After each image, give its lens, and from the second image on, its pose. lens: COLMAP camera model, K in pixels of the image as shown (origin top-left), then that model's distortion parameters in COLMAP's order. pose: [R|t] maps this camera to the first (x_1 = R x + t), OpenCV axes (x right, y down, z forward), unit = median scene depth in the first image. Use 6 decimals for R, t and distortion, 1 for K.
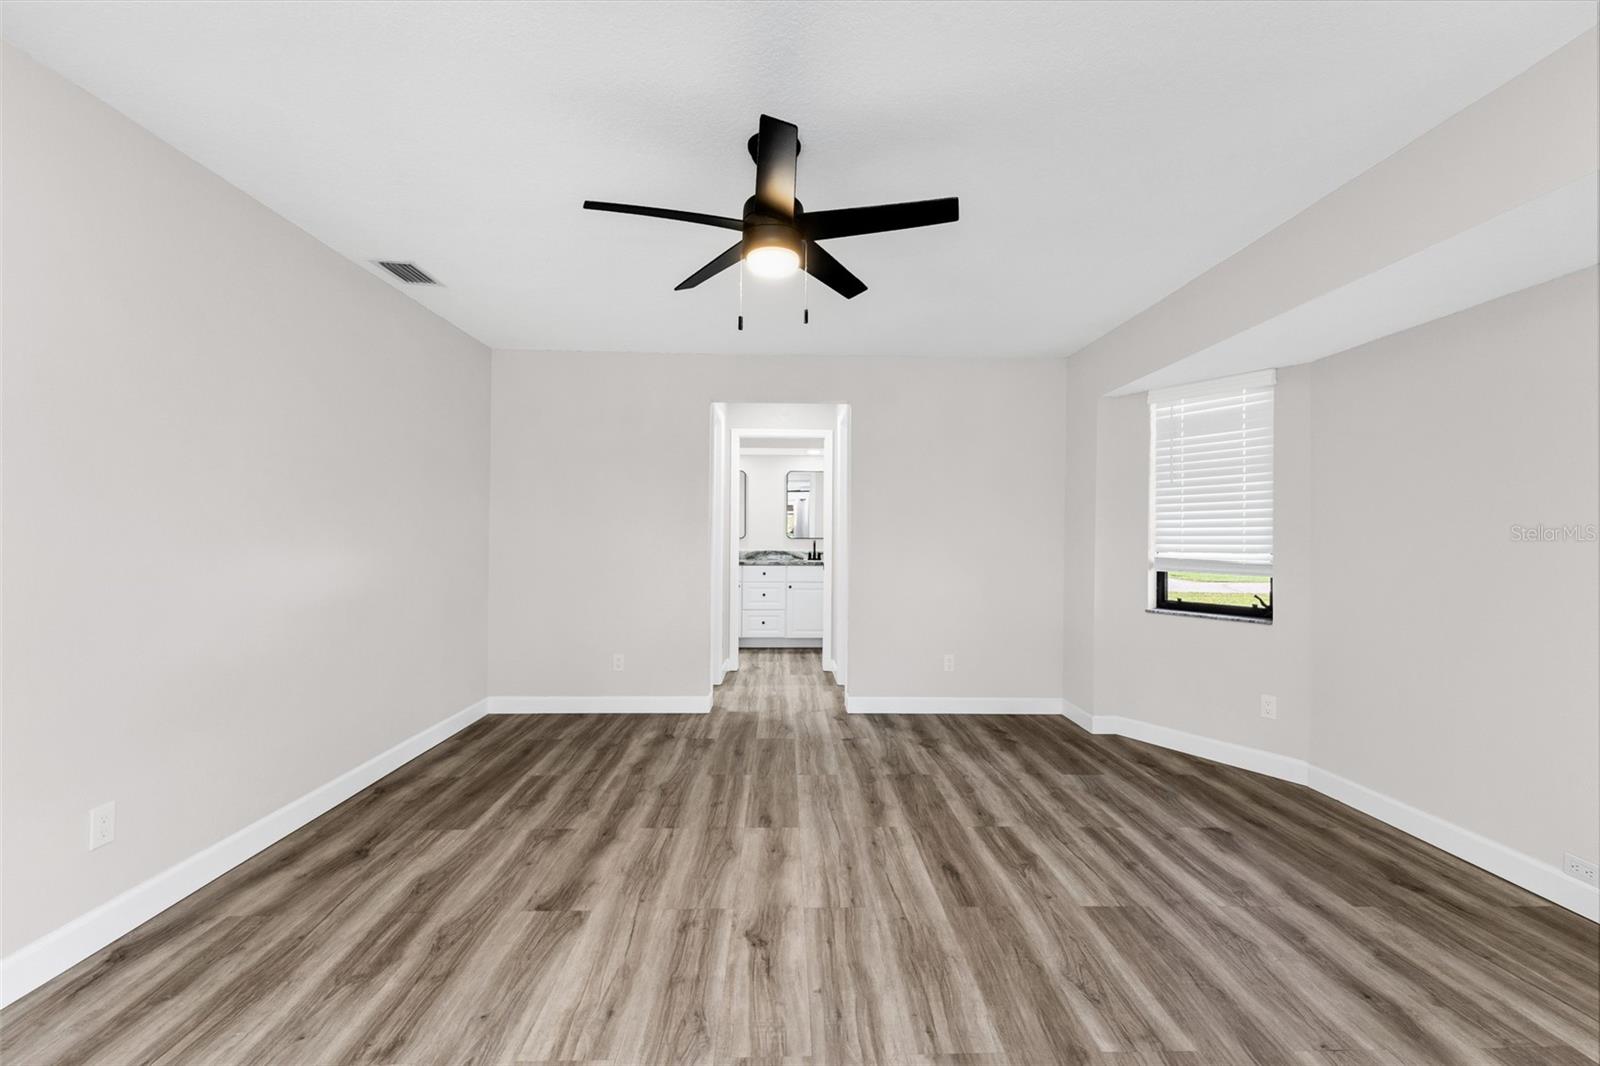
lens RADIAL K [[700.8, 0, 806.3], [0, 700.8, 533.1], [0, 0, 1]] dist [0.009097, -0.000414]
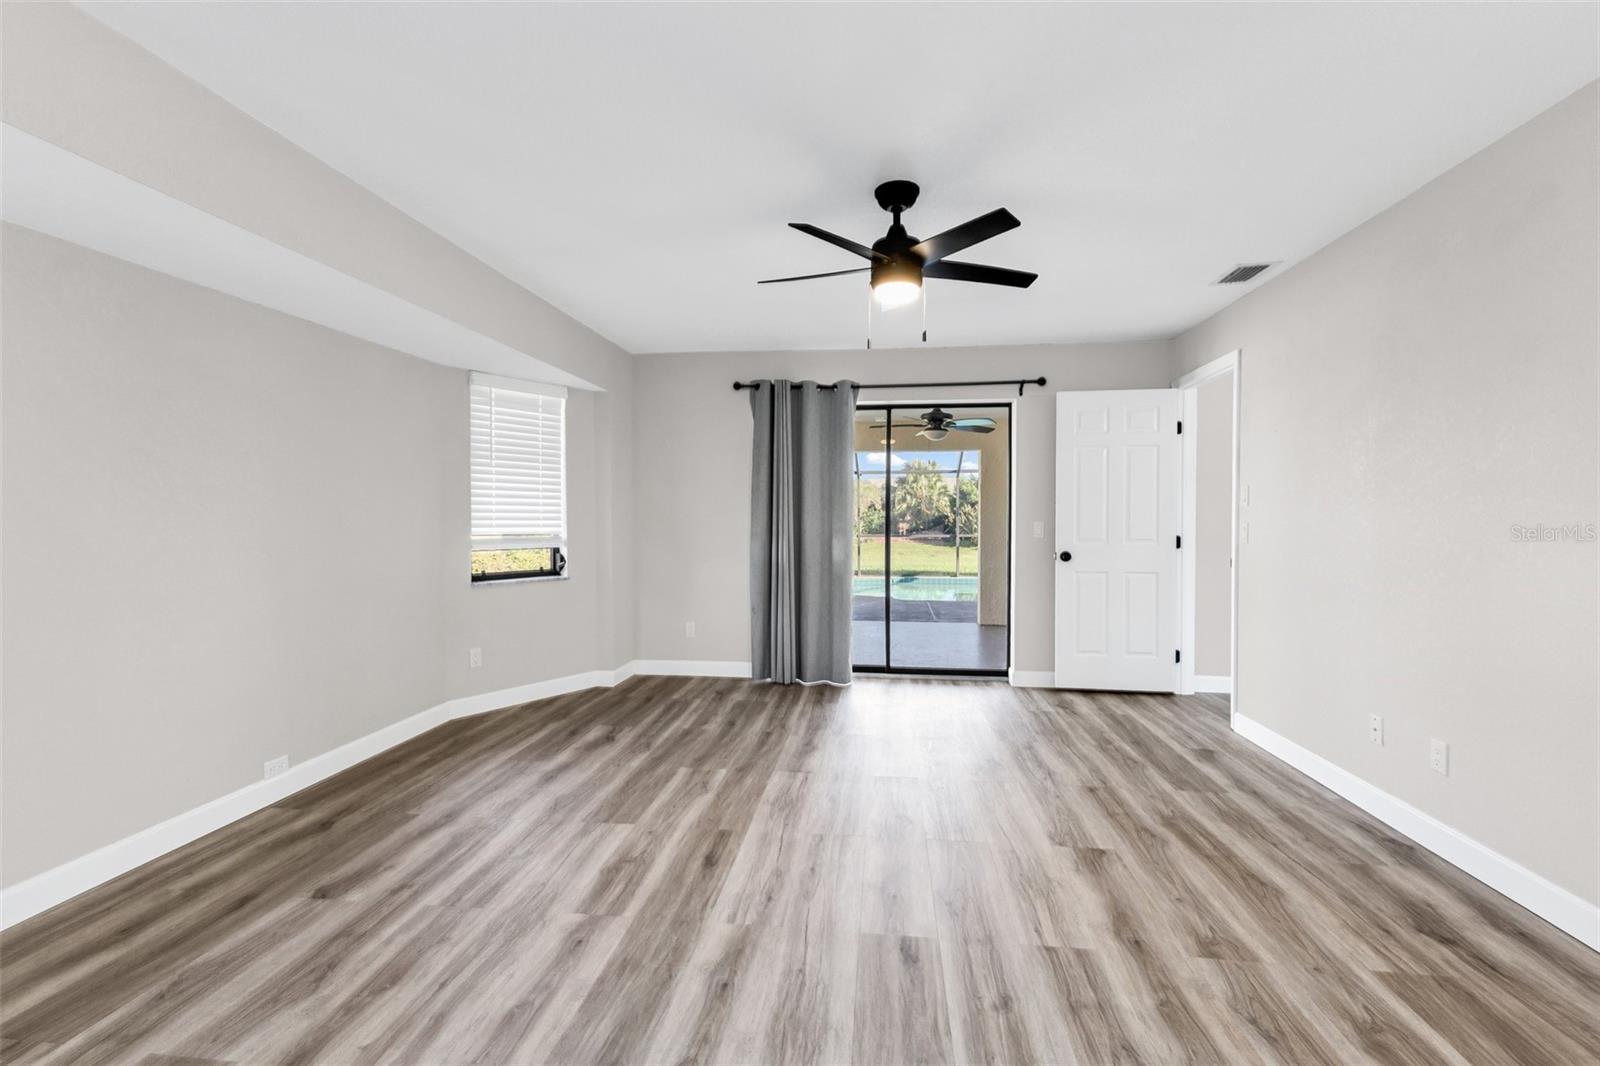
lens RADIAL K [[701.1, 0, 835.4], [0, 701.1, 527.9], [0, 0, 1]] dist [0.000893, -0.000186]
pose [[-0.994563, -0.006319, 0.103947, -0.056524], [-0.005415, 0.999945, 0.008976, 0.009452], [-0.103998, 0.008364, -0.994542, 1.709406]]
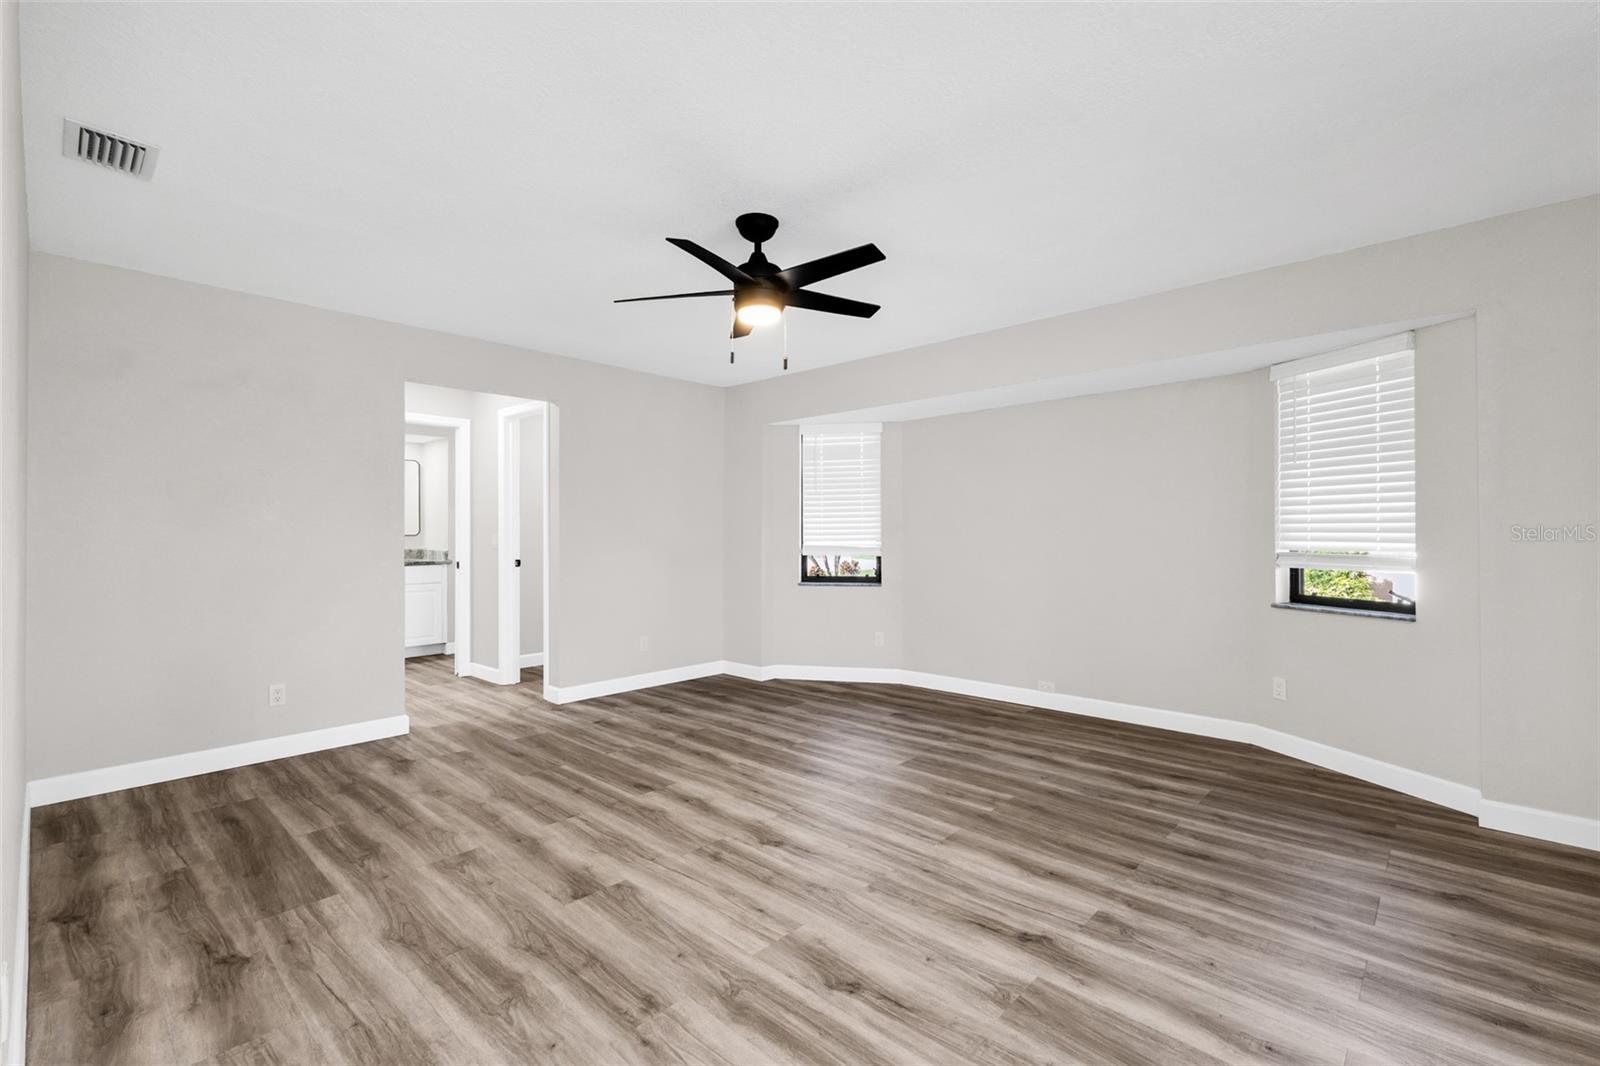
lens RADIAL K [[703.4, 0, 805.5], [0, 703.4, 528.6], [0, 0, 1]] dist [0.009050, -0.000313]
pose [[0.698072, -0.004506, 0.716013, -0.698430], [0.003966, 0.999989, 0.002426, -0.001888], [-0.716016, 0.001147, 0.698083, 0.037904]]
